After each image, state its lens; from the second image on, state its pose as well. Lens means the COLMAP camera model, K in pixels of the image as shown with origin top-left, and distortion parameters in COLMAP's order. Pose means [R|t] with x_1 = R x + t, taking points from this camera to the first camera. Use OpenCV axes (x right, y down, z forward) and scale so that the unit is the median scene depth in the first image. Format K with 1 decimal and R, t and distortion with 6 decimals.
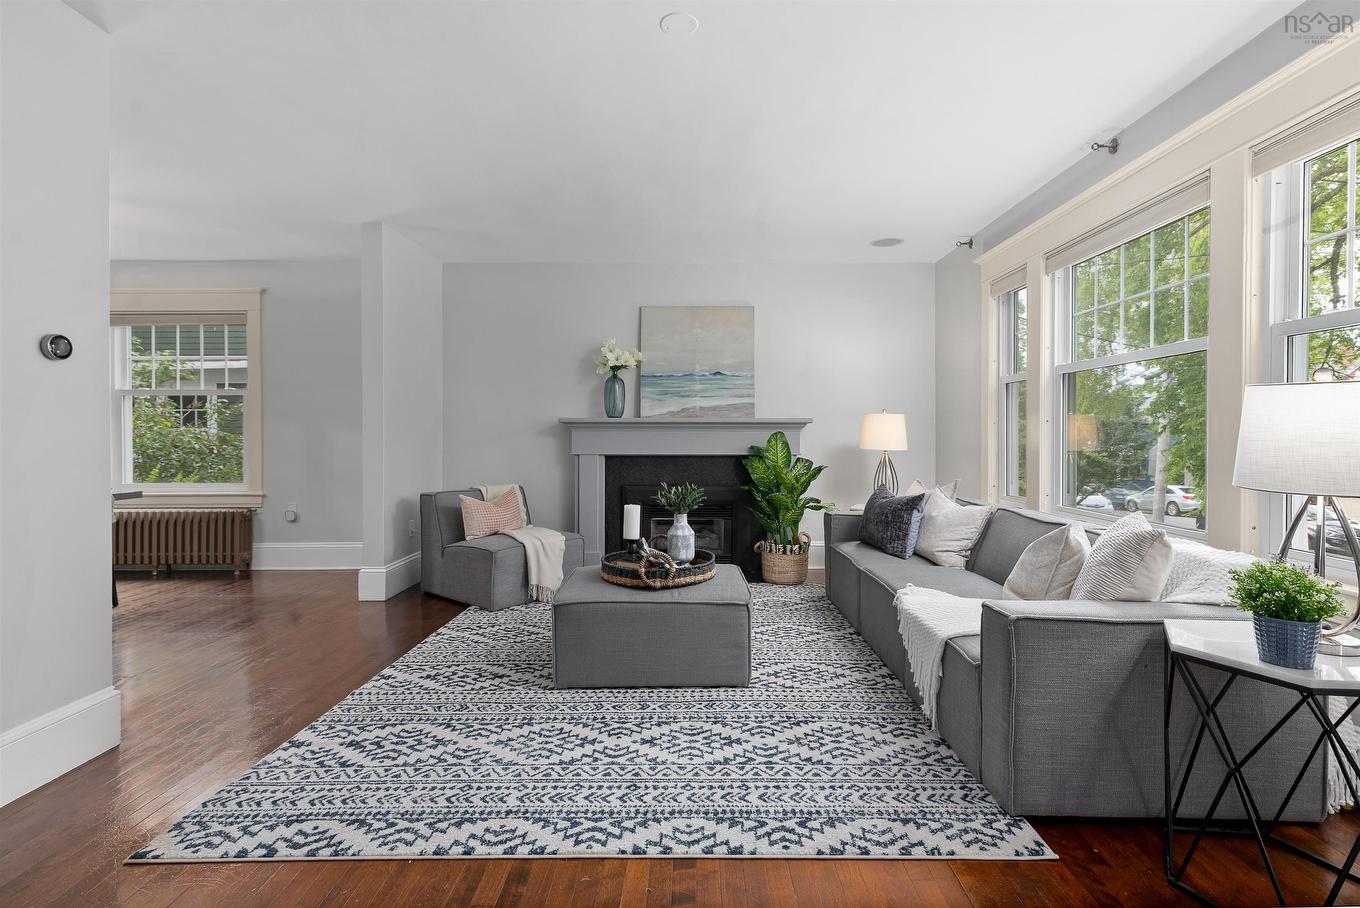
lens RADIAL K [[613.0, 0, 710.2], [0, 613.0, 453.9], [0, 0, 1]] dist [0.005872, 0.001288]
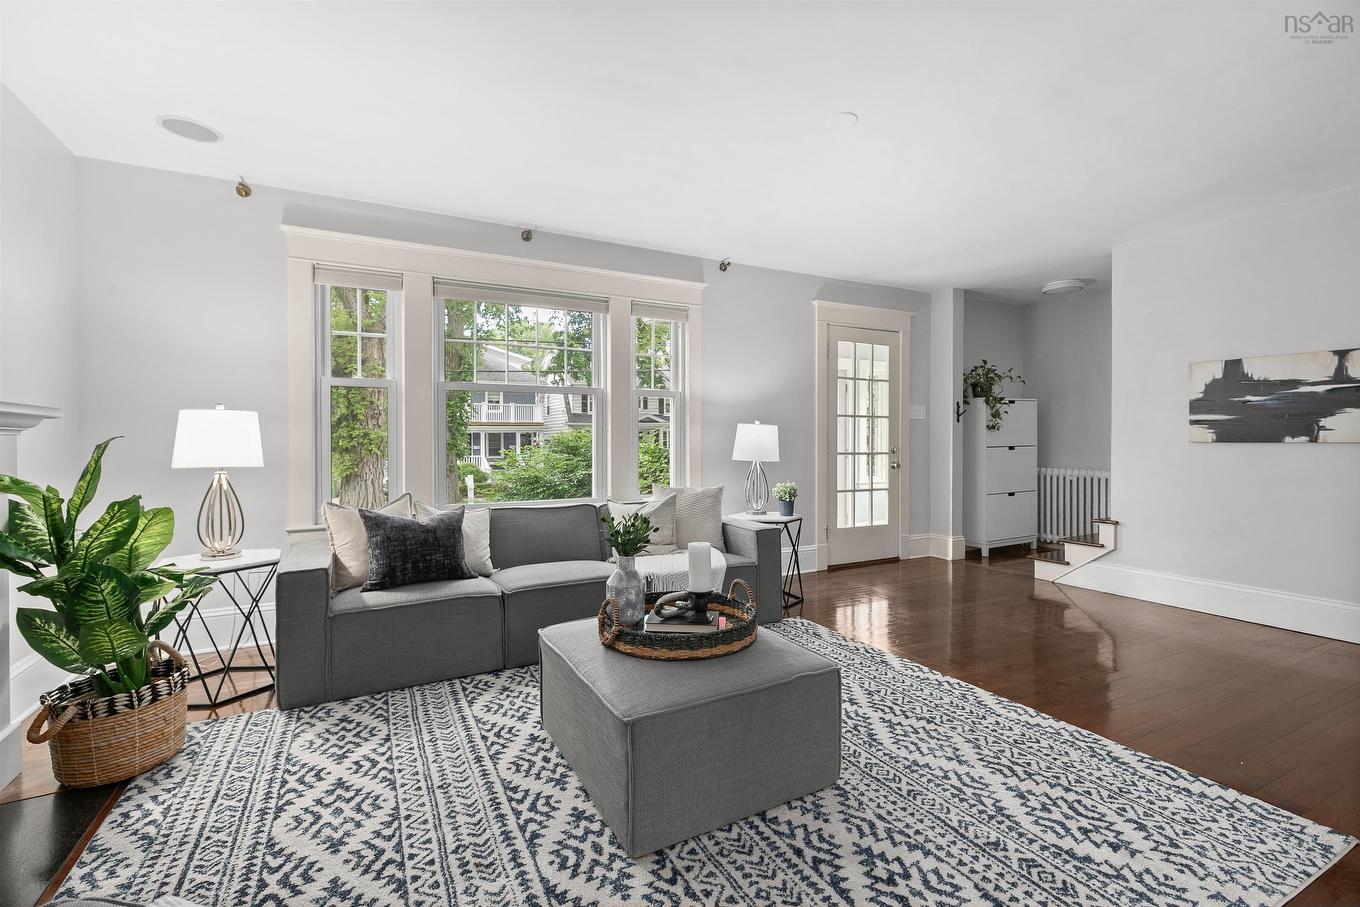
lens RADIAL K [[613.0, 0, 665.5], [0, 613.0, 452.3], [0, 0, 1]] dist [0.005872, 0.001288]
pose [[-0.424853, -0.012208, 0.905180, -0.849093], [0.033172, 0.999028, 0.029043, -0.046044], [-0.904654, 0.042366, -0.424035, 1.518479]]
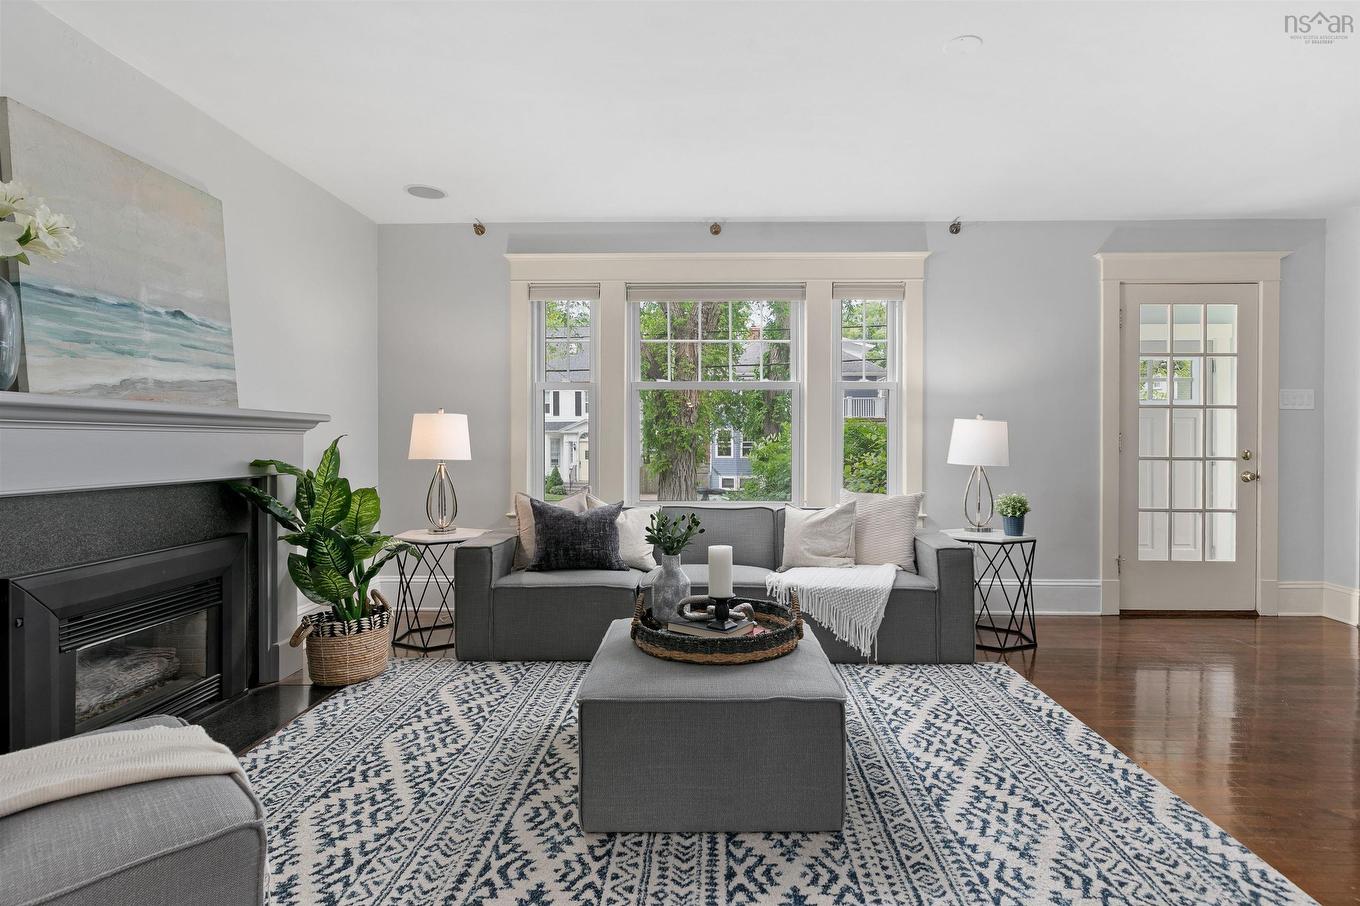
lens RADIAL K [[694.9, 0, 677.0], [0, 694.9, 448.7], [0, 0, 1]] dist [0.000947, 0.000603]
pose [[0.072007, -0.010323, 0.997351, -1.015675], [0.030302, 0.999507, 0.008158, -0.034114], [-0.996944, 0.029634, 0.072284, 1.132370]]
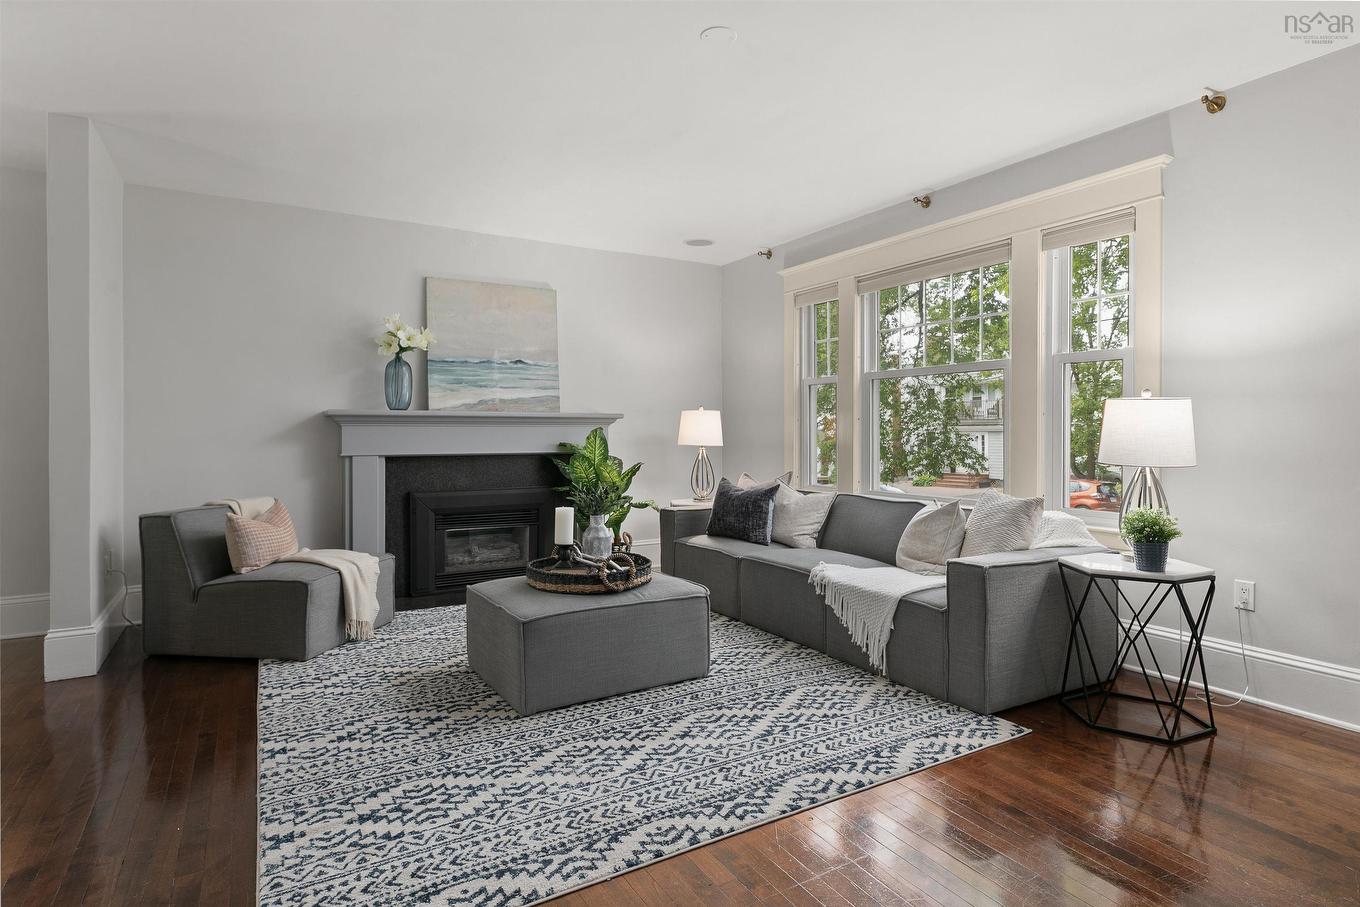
lens RADIAL K [[694.9, 0, 692.4], [0, 694.9, 455.5], [0, 0, 1]] dist [0.000947, 0.000603]
pose [[0.865569, -0.016954, 0.500503, -0.548880], [0.015816, 0.999854, 0.006518, 0.003222], [-0.500540, 0.002274, 0.865710, 0.007933]]
